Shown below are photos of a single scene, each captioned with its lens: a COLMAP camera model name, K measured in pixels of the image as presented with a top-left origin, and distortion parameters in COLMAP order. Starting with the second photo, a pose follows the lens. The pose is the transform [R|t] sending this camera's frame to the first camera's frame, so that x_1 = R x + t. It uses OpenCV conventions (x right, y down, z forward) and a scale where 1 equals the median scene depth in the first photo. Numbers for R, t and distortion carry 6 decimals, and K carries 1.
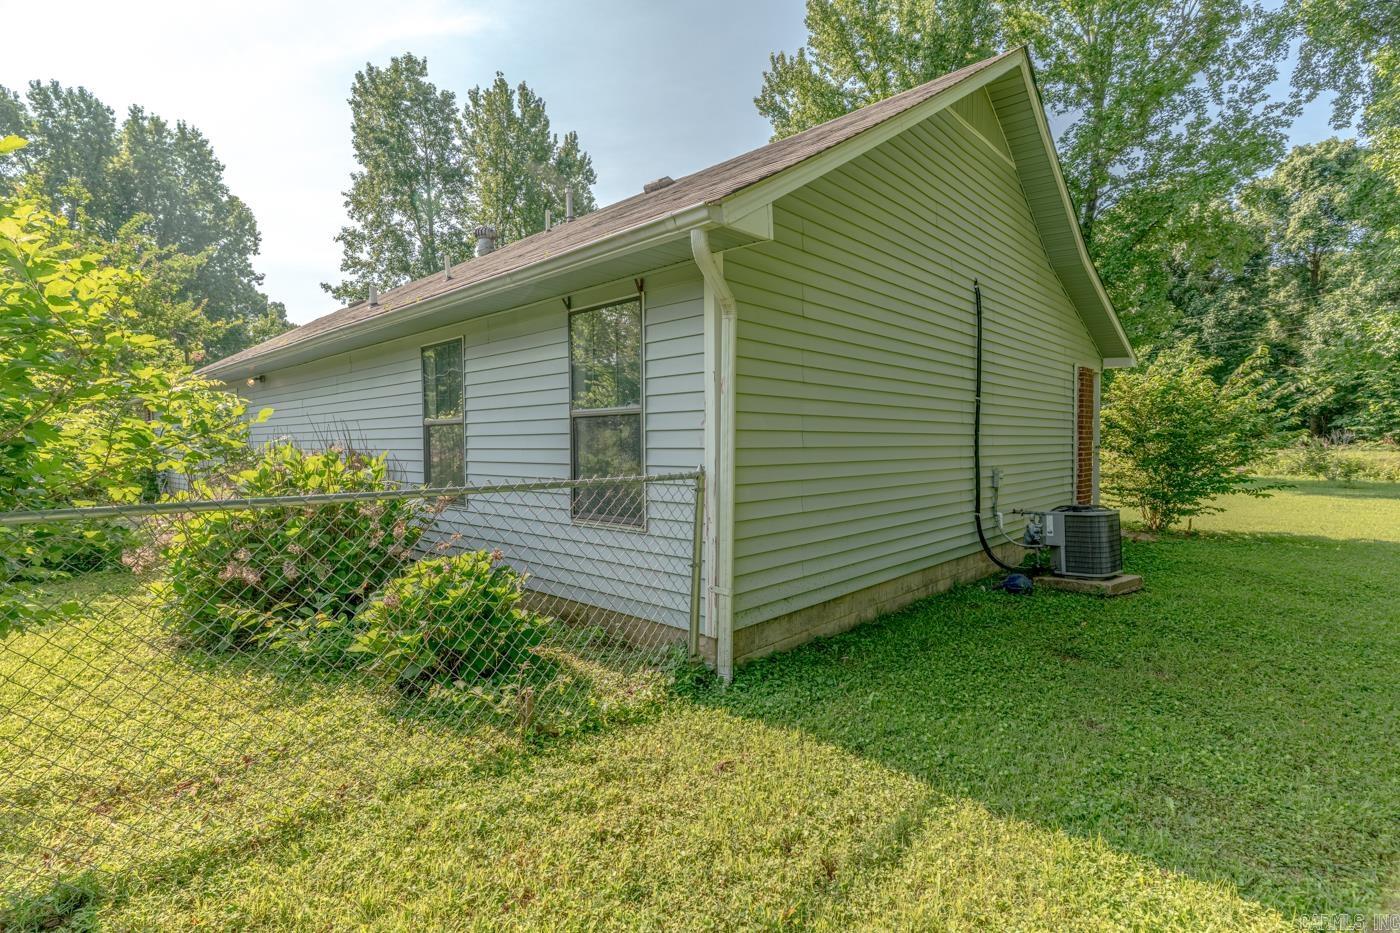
lens RADIAL K [[671.4, 0, 694.9], [0, 671.4, 461.4], [0, 0, 1]] dist [-0.000839, -0.000044]
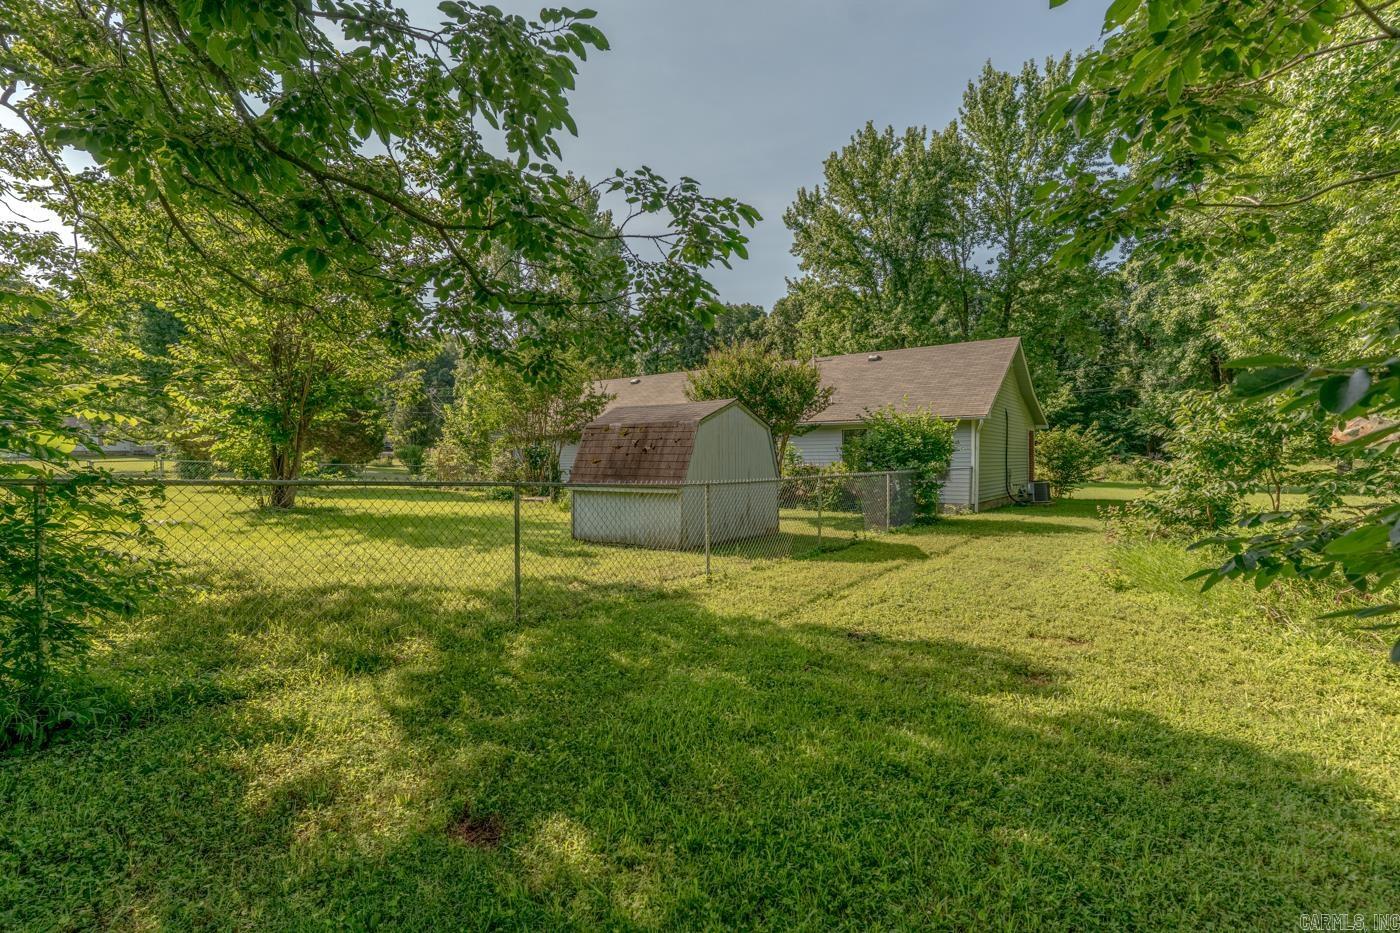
lens RADIAL K [[671.4, 0, 710.1], [0, 671.4, 467.5], [0, 0, 1]] dist [-0.000839, -0.000044]
pose [[0.989558, -0.002859, 0.144104, -0.275365], [0.005625, 0.999808, -0.018793, 0.010899], [-0.144023, 0.019407, 0.989384, -0.372267]]
